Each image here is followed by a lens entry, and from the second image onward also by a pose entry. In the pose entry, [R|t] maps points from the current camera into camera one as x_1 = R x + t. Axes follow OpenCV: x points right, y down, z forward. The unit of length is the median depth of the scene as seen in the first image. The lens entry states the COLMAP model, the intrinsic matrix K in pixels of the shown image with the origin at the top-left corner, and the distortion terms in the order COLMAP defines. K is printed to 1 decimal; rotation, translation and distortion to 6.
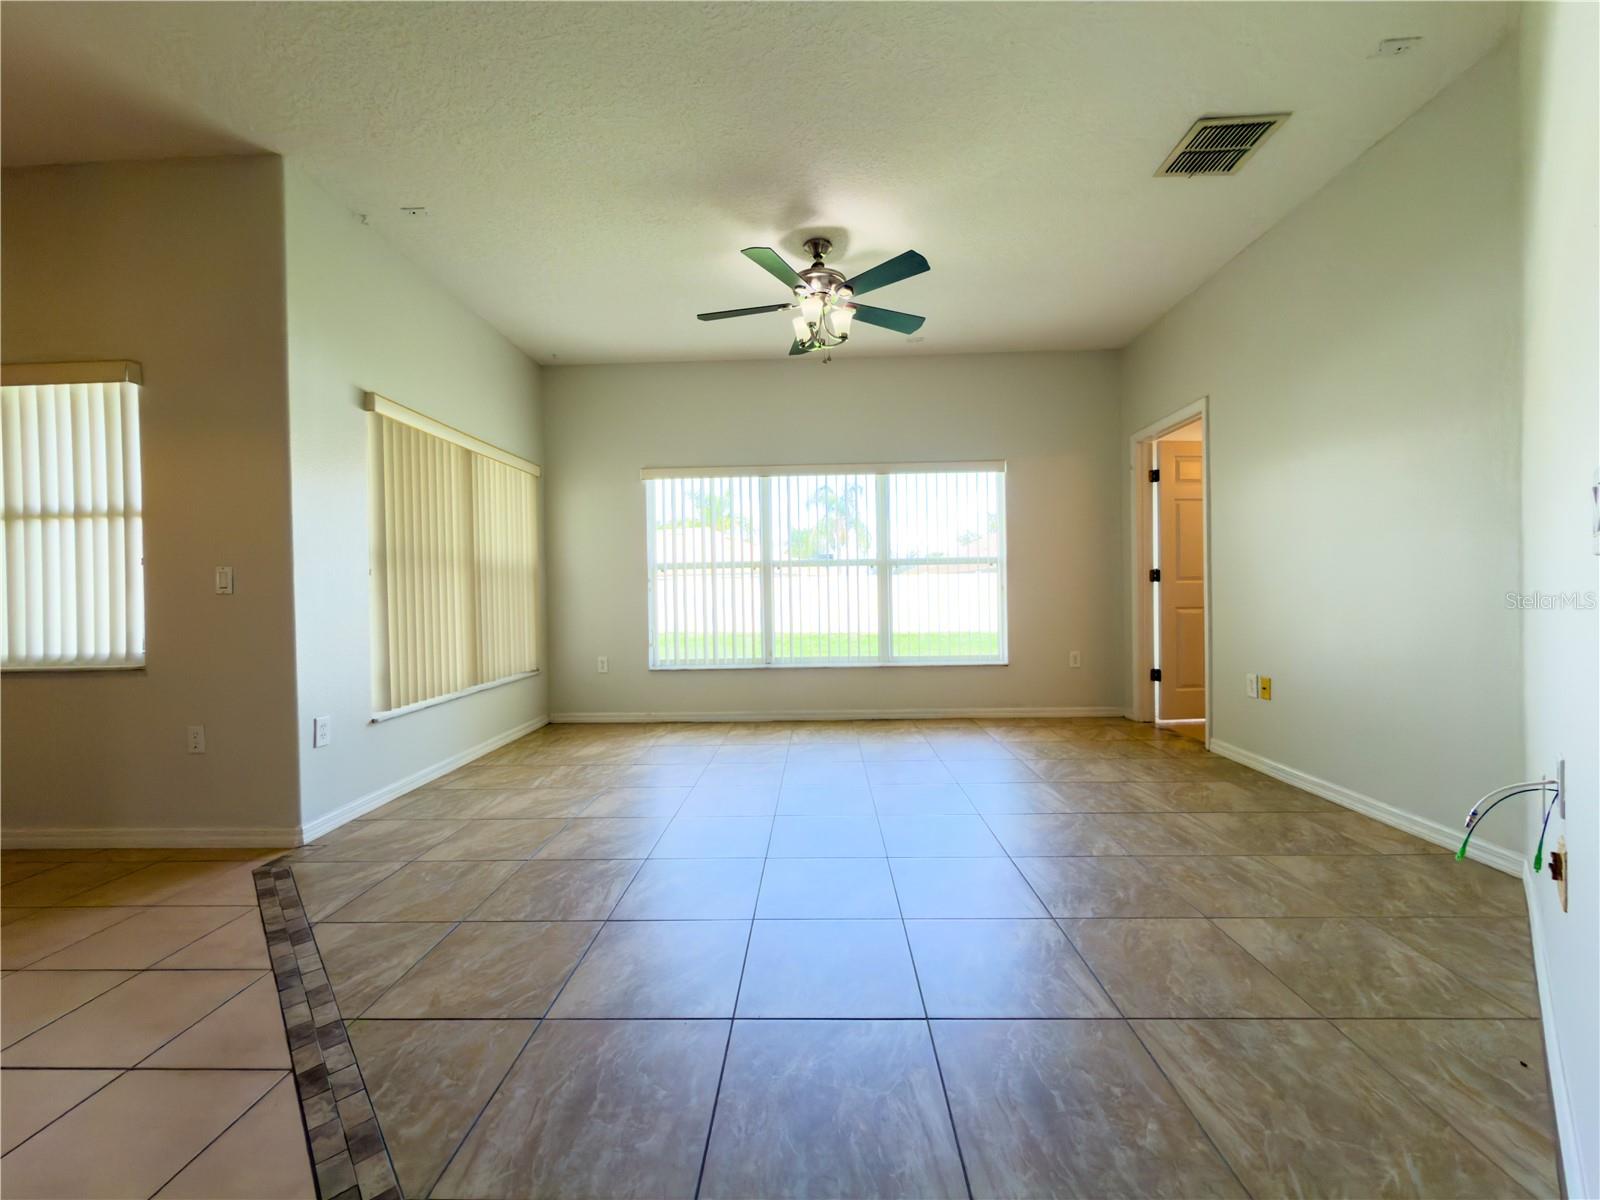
lens RADIAL K [[641.5, 0, 800.2], [0, 641.5, 604.6], [0, 0, 1]] dist [-0.003525, 0.000278]
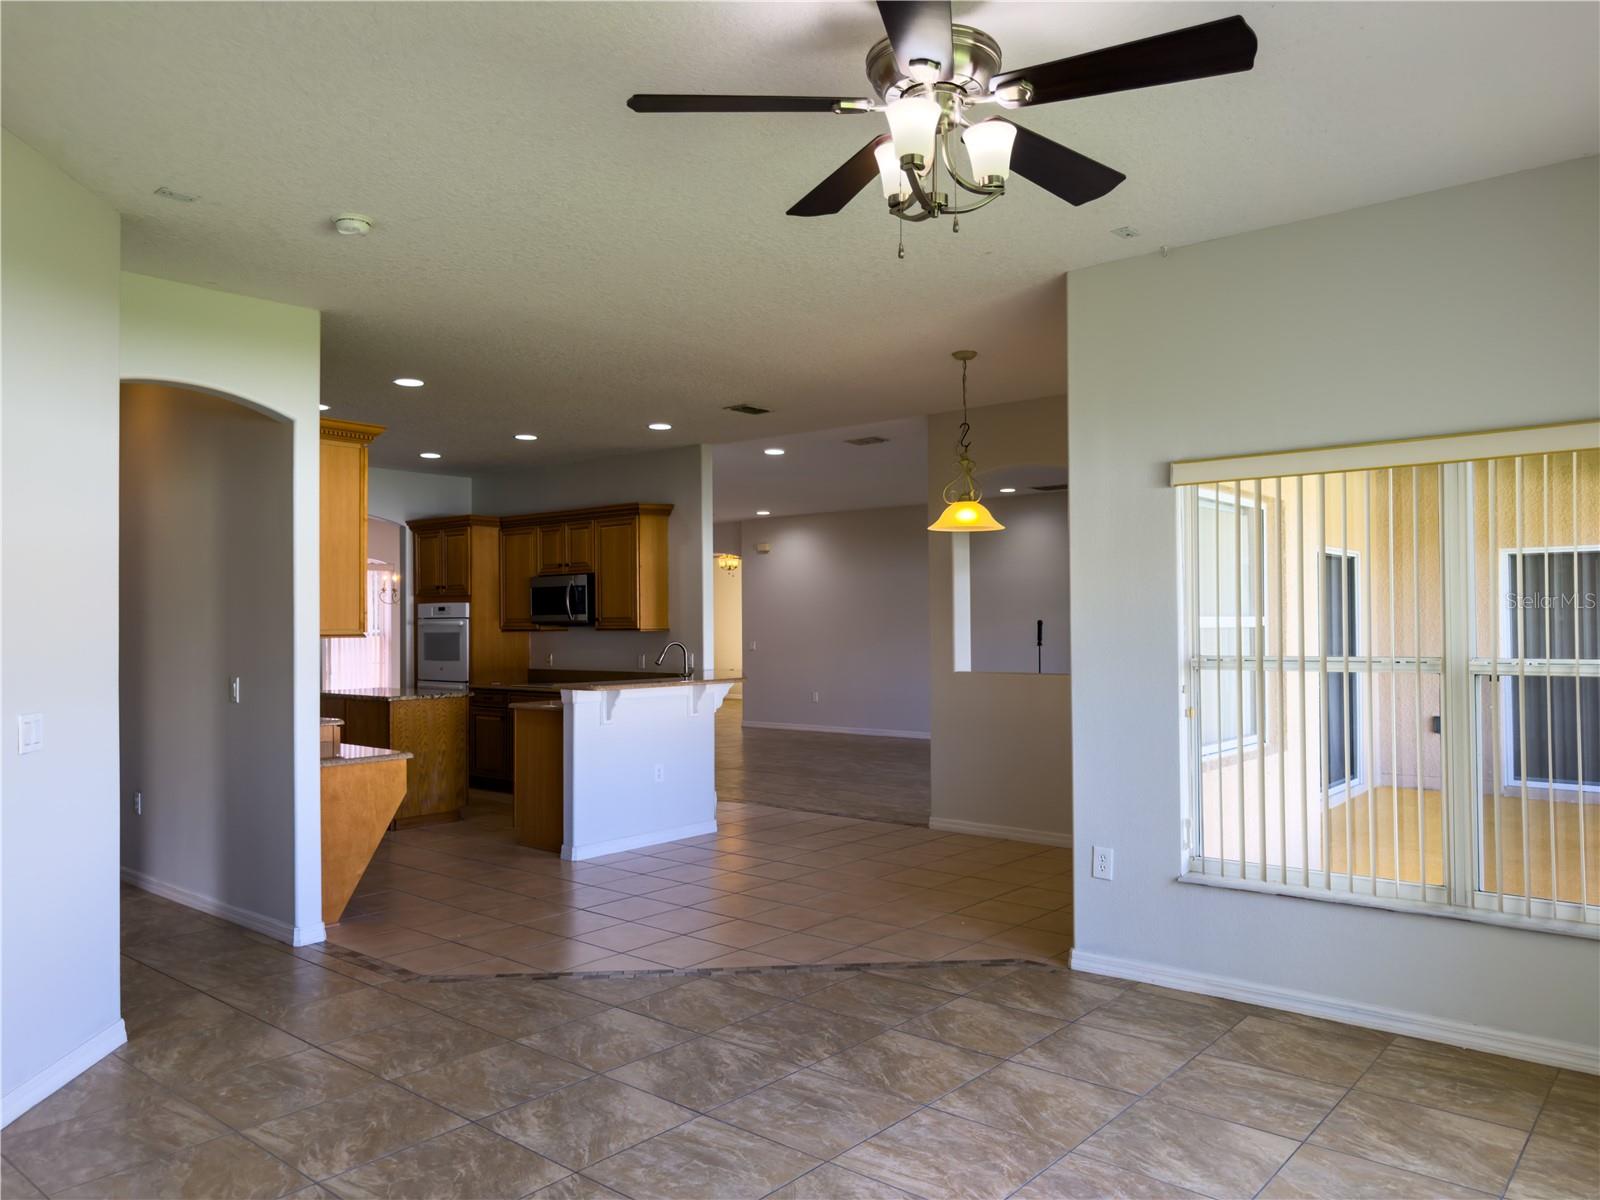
lens RADIAL K [[1148.3, 0, 824.8], [0, 1148.3, 592.0], [0, 0, 1]] dist [-0.013974, 0.013927]
pose [[-0.611777, -0.000897, -0.791030, 0.808788], [0.000570, 0.999999, -0.001575, -0.192105], [0.791030, -0.001415, -0.611776, 1.684977]]
